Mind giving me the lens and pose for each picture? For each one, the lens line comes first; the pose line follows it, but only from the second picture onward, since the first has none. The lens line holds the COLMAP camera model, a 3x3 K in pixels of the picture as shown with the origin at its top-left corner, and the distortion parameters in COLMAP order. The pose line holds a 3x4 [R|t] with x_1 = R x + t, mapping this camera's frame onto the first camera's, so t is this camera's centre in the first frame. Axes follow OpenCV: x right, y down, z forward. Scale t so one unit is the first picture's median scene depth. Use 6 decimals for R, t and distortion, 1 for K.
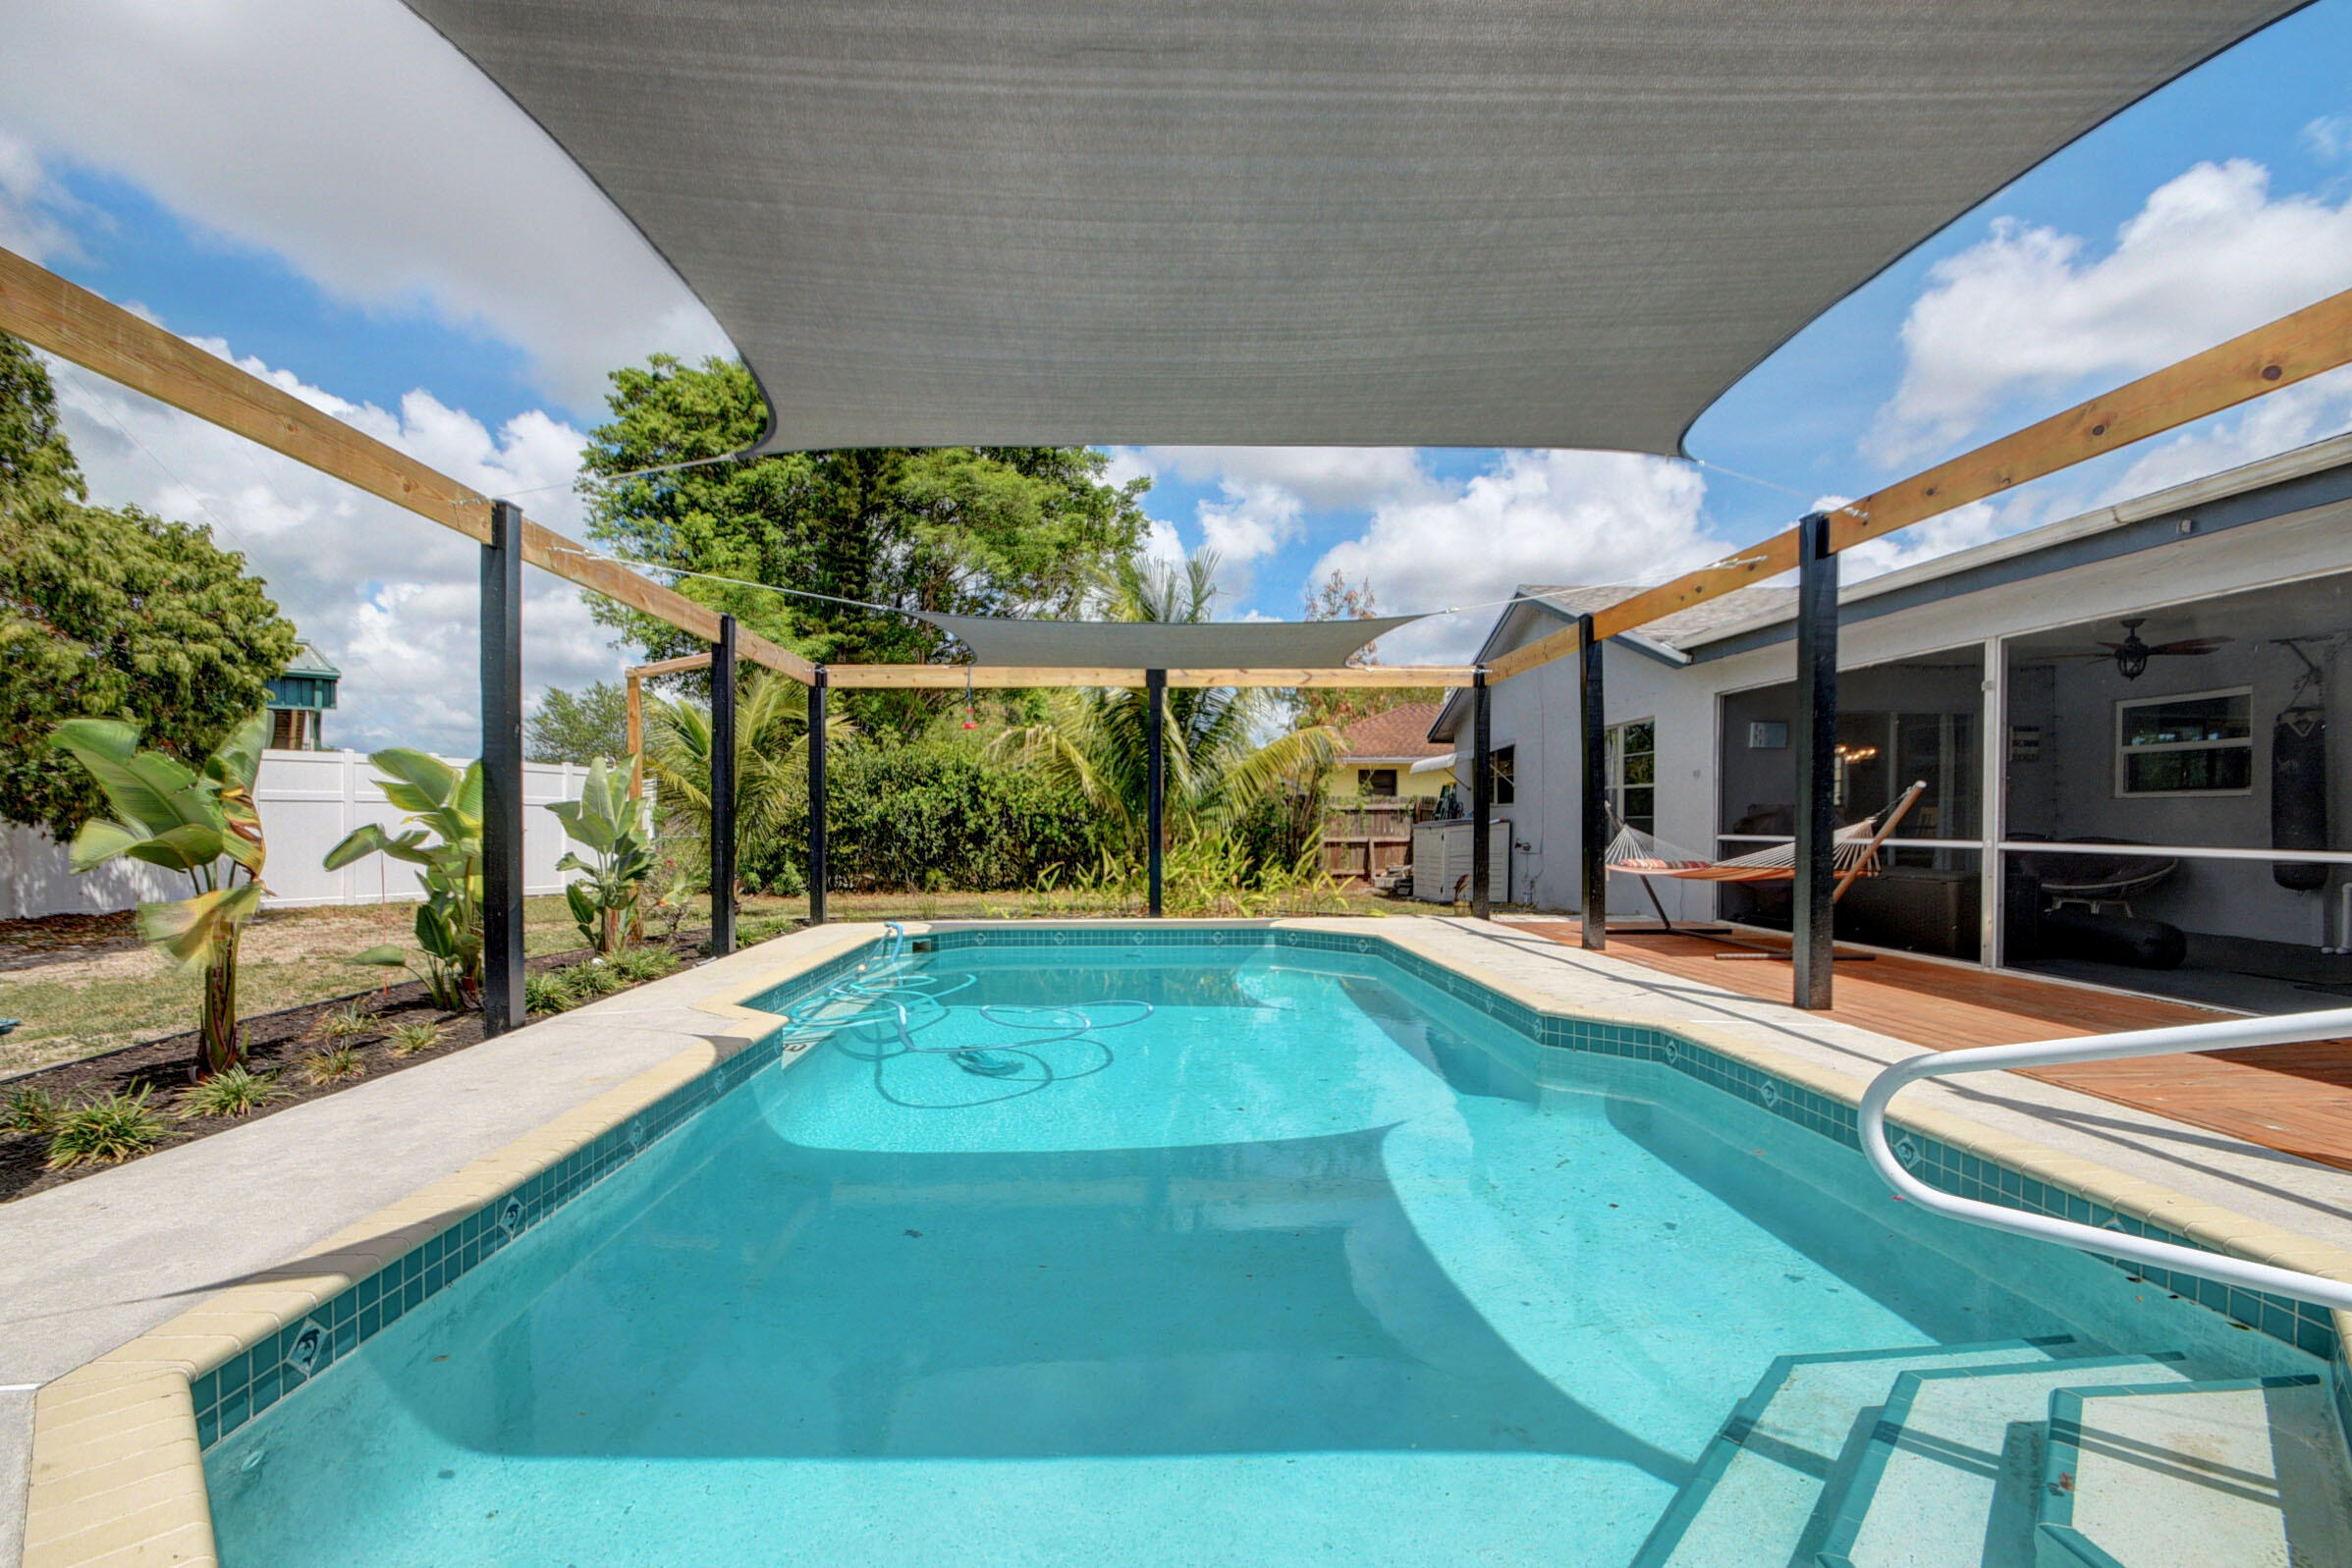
lens RADIAL K [[1037.9, 0, 1162.7], [0, 1037.9, 838.7], [0, 0, 1]] dist [0.003106, -0.010806]
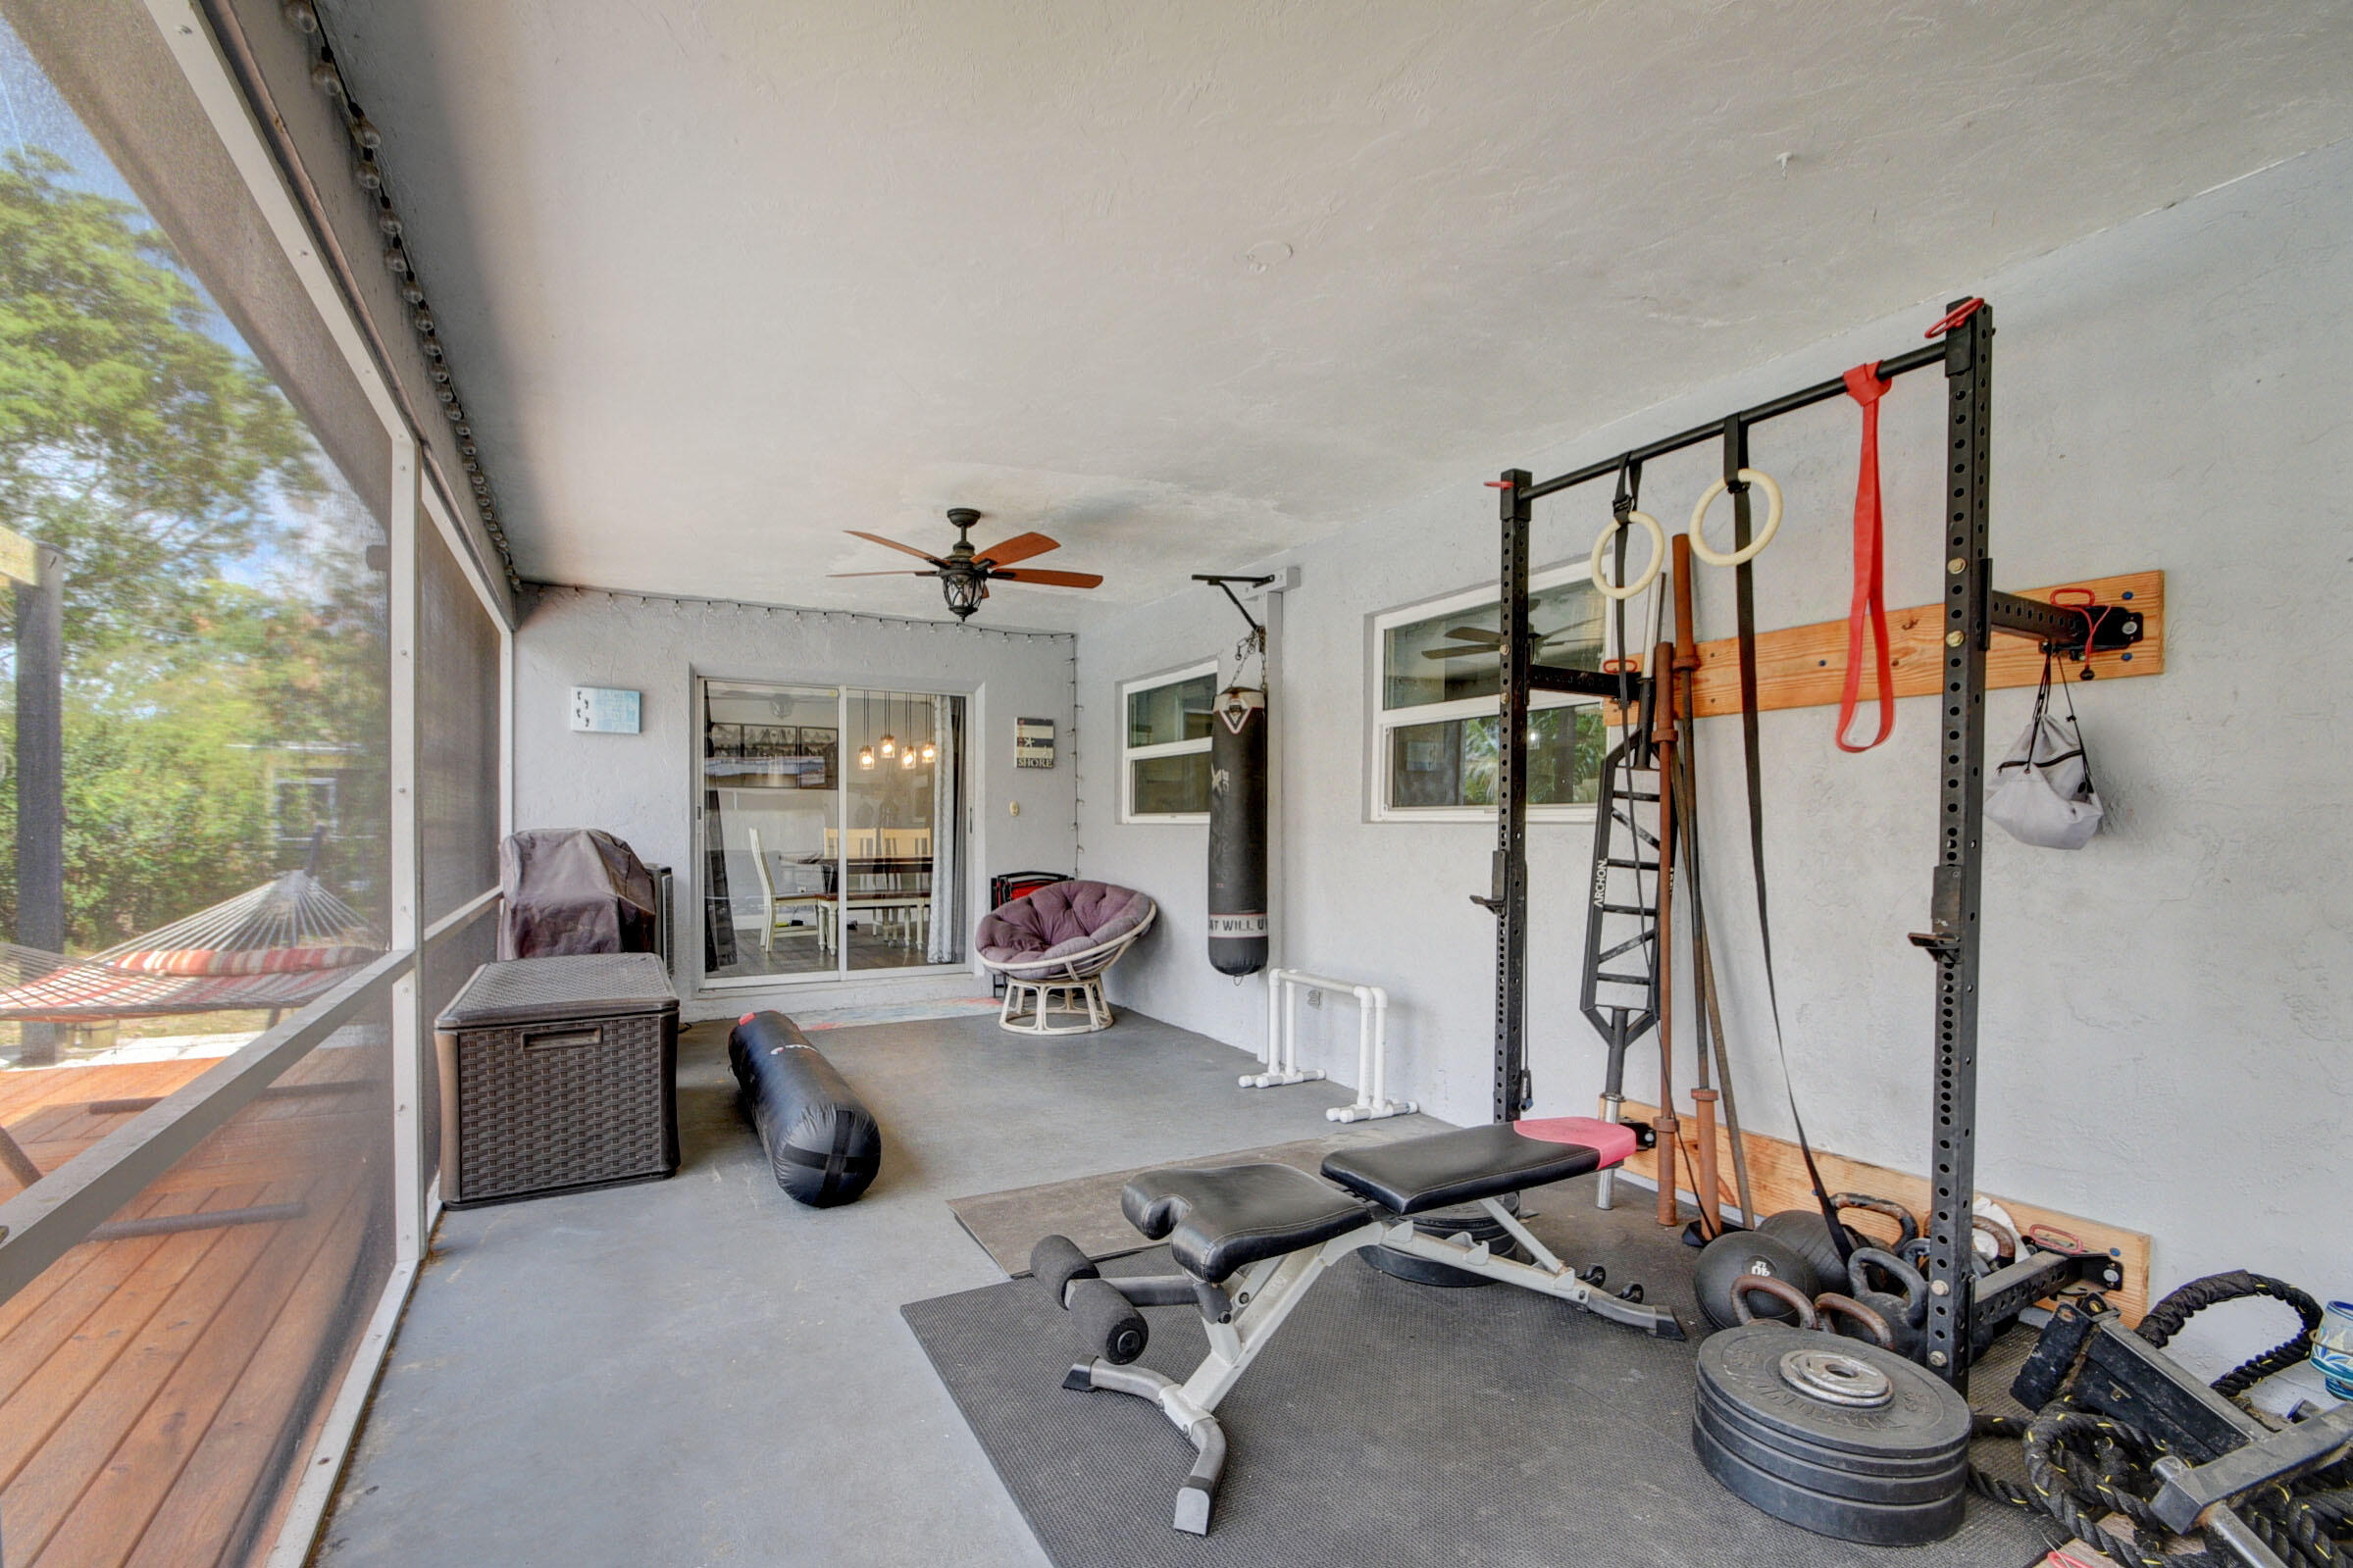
lens RADIAL K [[1038.4, 0, 1163.2], [0, 1038.4, 838.7], [0, 0, 1]] dist [0.003106, -0.010806]
pose [[0.894178, -0.003080, 0.447702, 0.650400], [0.005715, 0.999973, -0.004534, -0.026723], [-0.447676, 0.006613, 0.894171, 0.373205]]
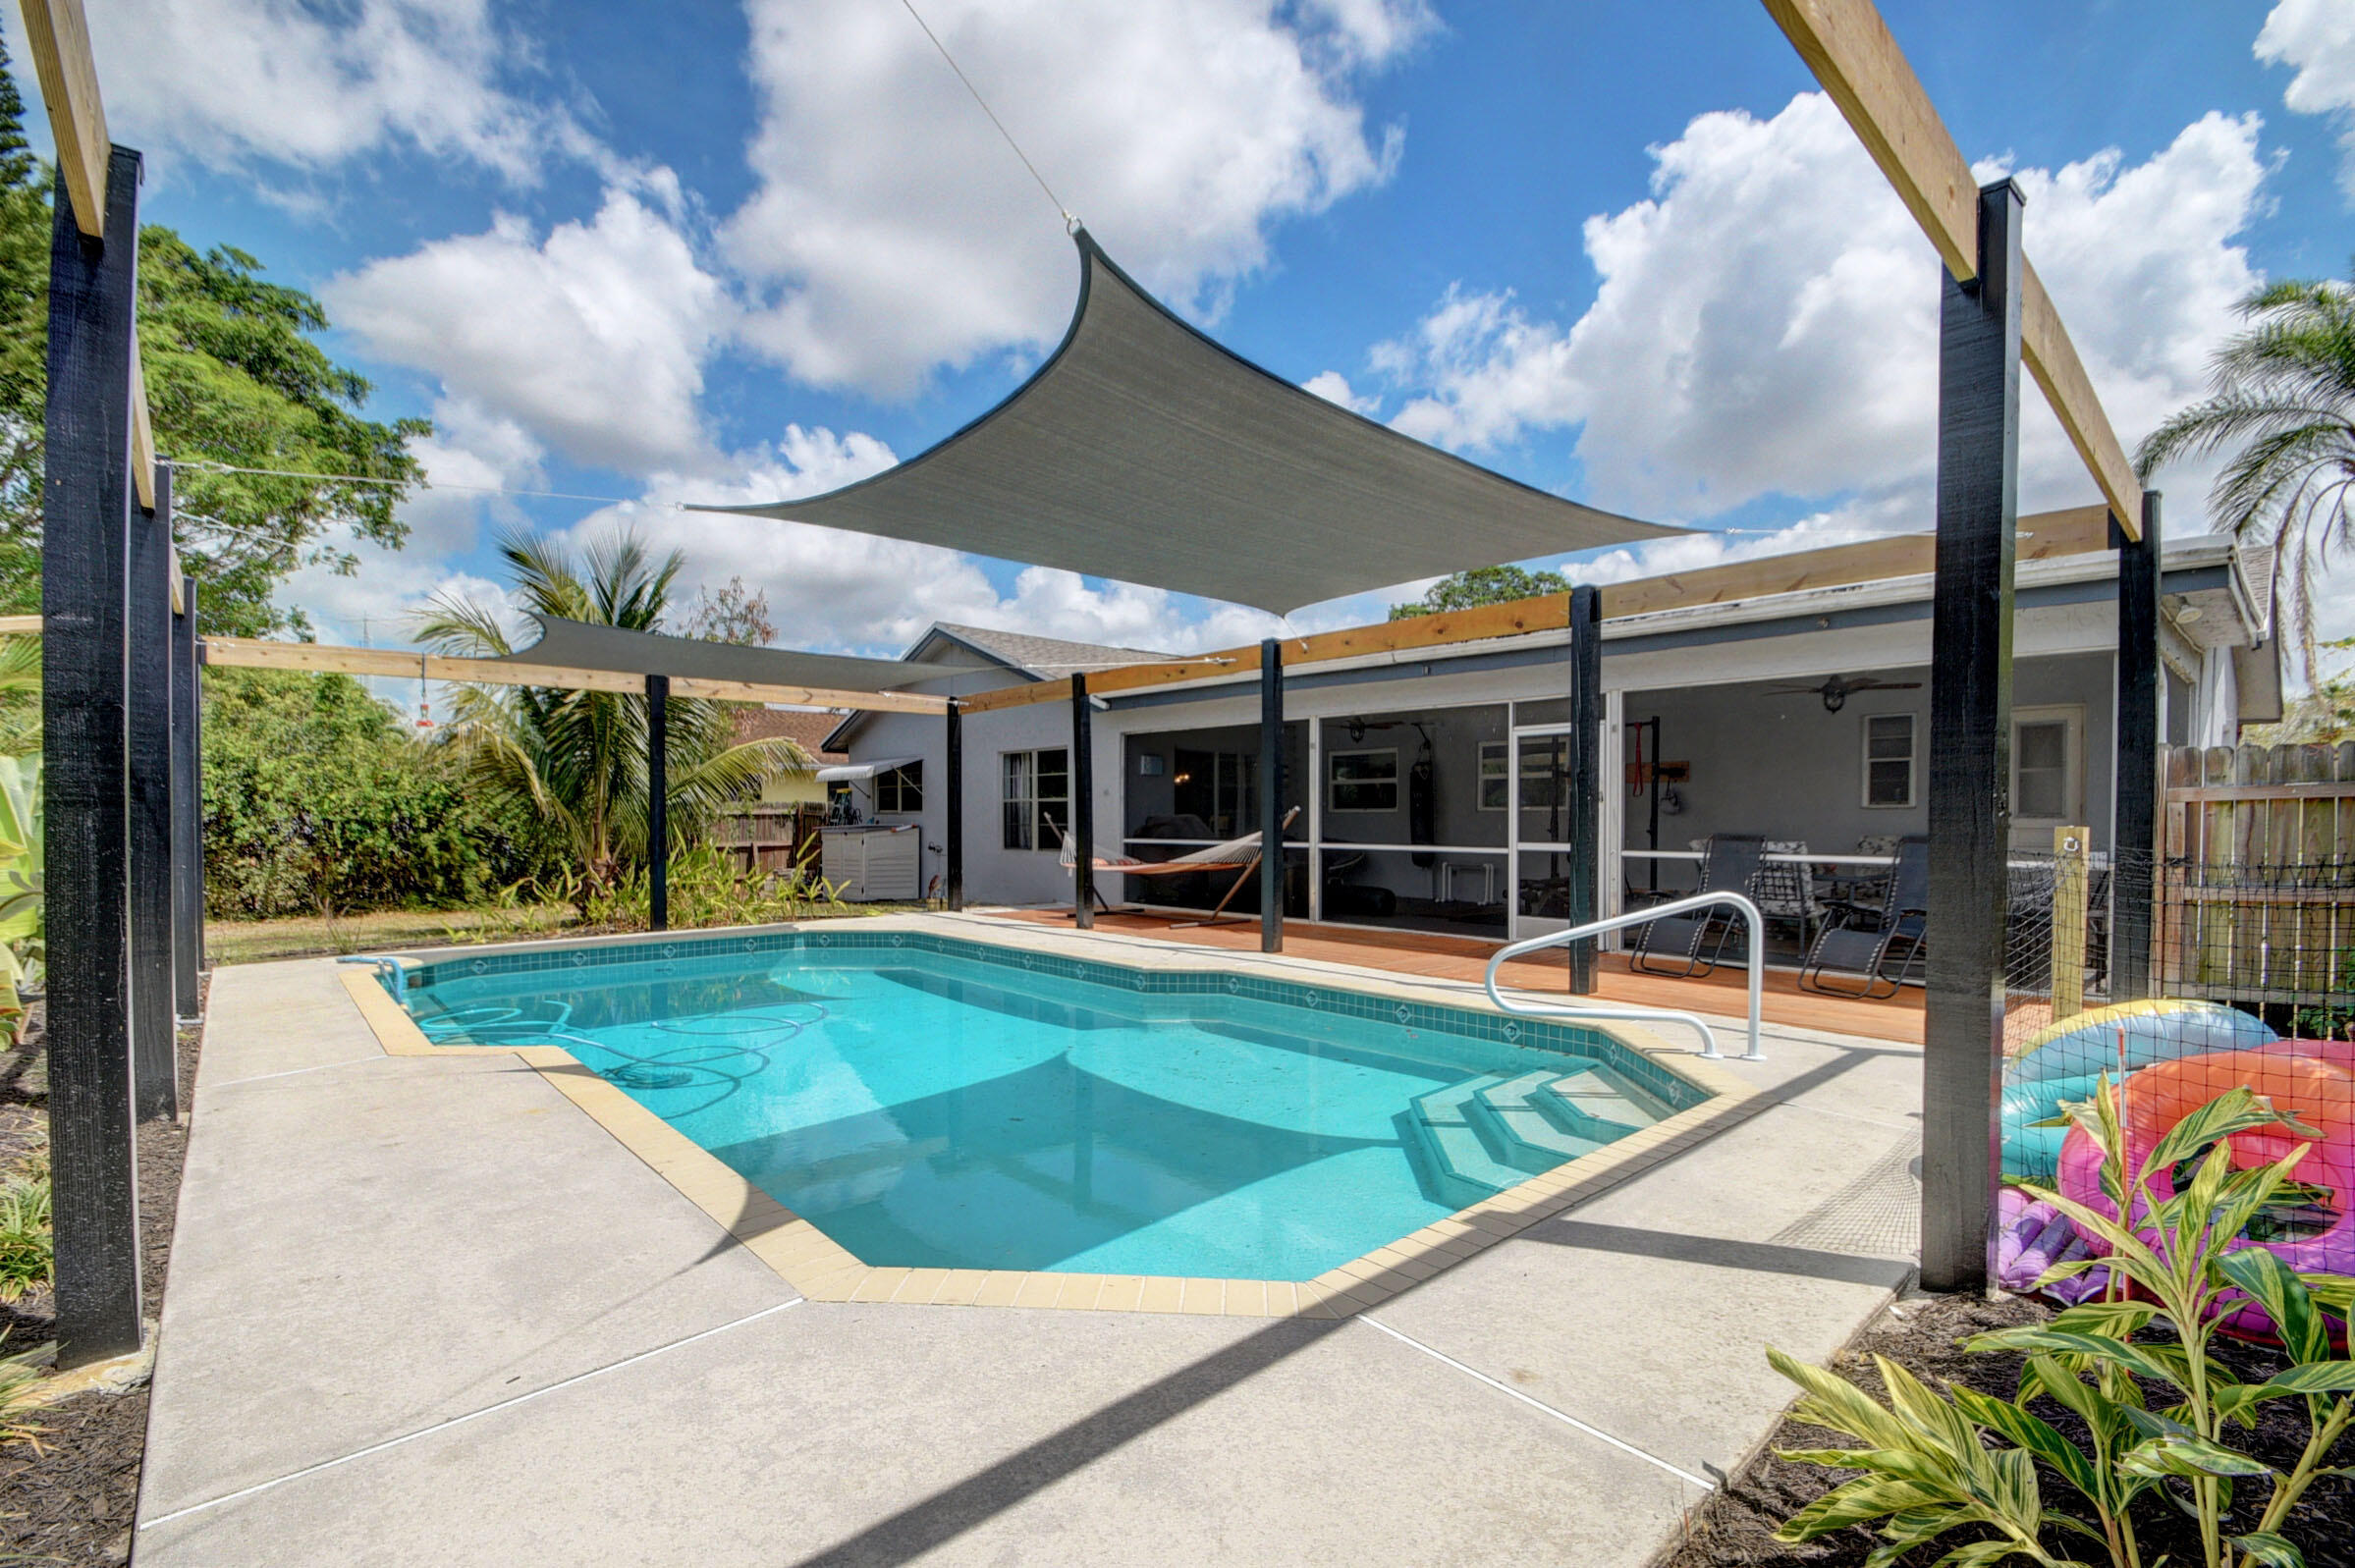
lens RADIAL K [[1034.5, 0, 1166.5], [0, 1034.5, 840.7], [0, 0, 1]] dist [0.002652, 0.000047]
pose [[0.770033, -0.014104, 0.637849, -0.286119], [0.012104, 0.999899, 0.007497, -0.011338], [-0.637890, 0.001948, 0.770125, -0.062368]]
